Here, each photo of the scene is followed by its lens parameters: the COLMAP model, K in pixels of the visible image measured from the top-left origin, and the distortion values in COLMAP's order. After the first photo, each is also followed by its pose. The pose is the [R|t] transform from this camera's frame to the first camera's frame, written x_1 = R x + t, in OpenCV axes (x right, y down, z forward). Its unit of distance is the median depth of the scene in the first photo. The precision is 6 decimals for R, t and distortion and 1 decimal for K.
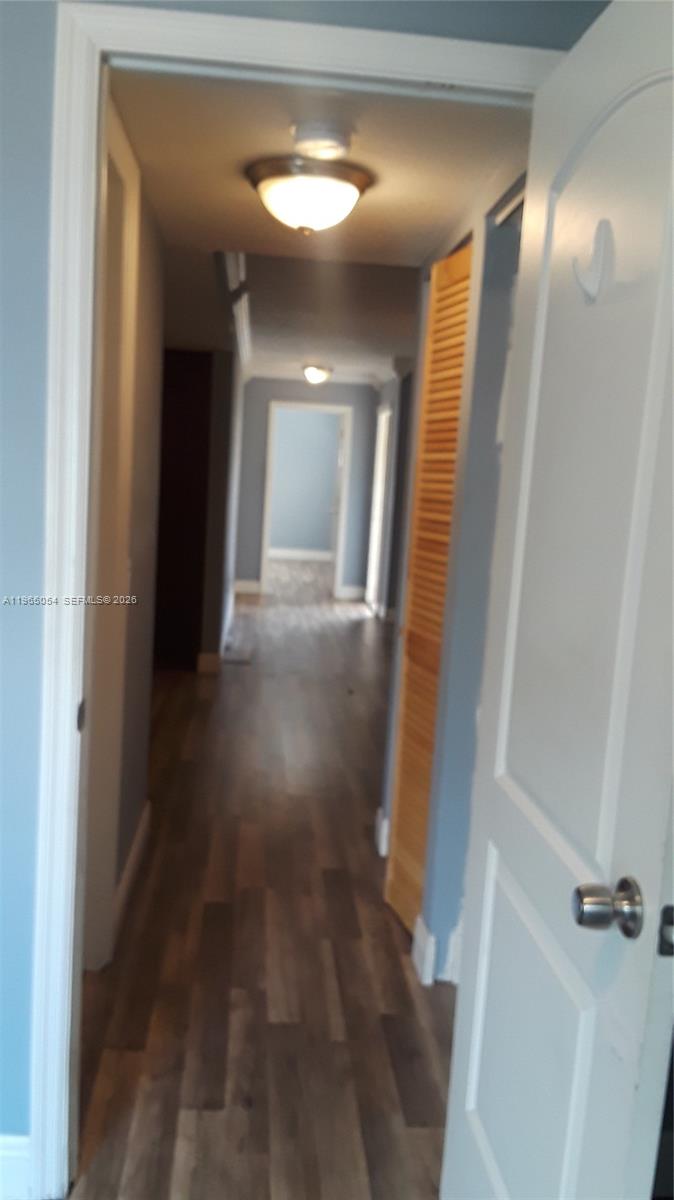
lens RADIAL K [[996.1, 0, 340.0], [0, 996.1, 594.9], [0, 0, 1]] dist [-0.017369, -0.008688]
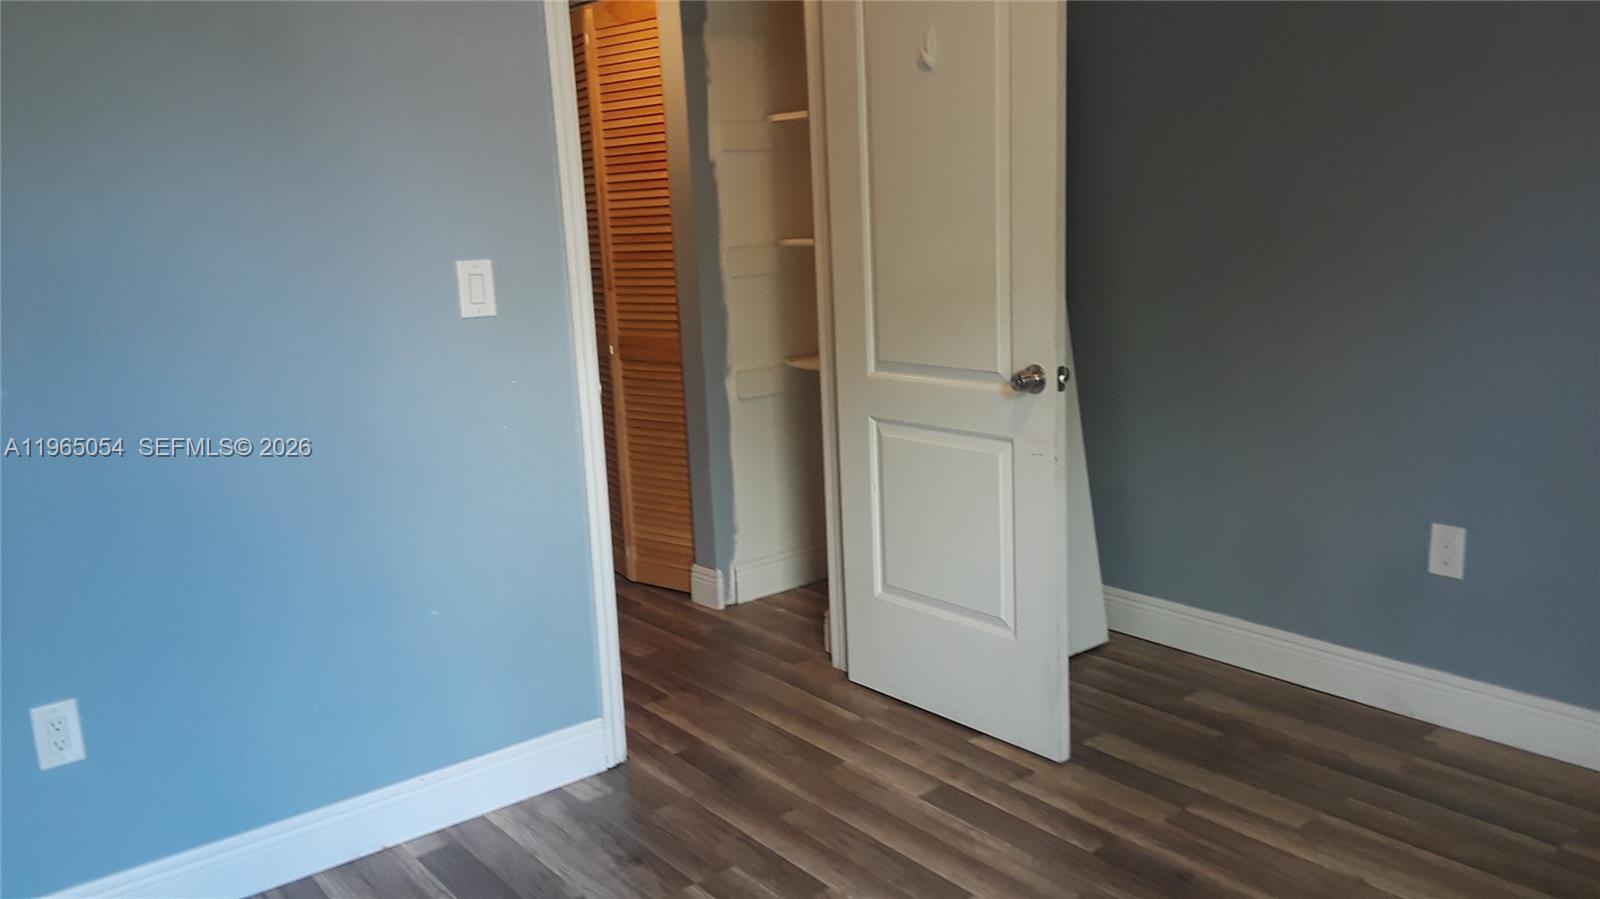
lens RADIAL K [[1328.1, 0, 799.2], [0, 1328.1, 453.6], [0, 0, 1]] dist [-0.017369, -0.008688]
pose [[0.841376, -0.212036, 0.497120, -1.299022], [0.169897, 0.976962, 0.129153, 0.017484], [-0.513052, -0.024207, 0.858016, -0.966192]]
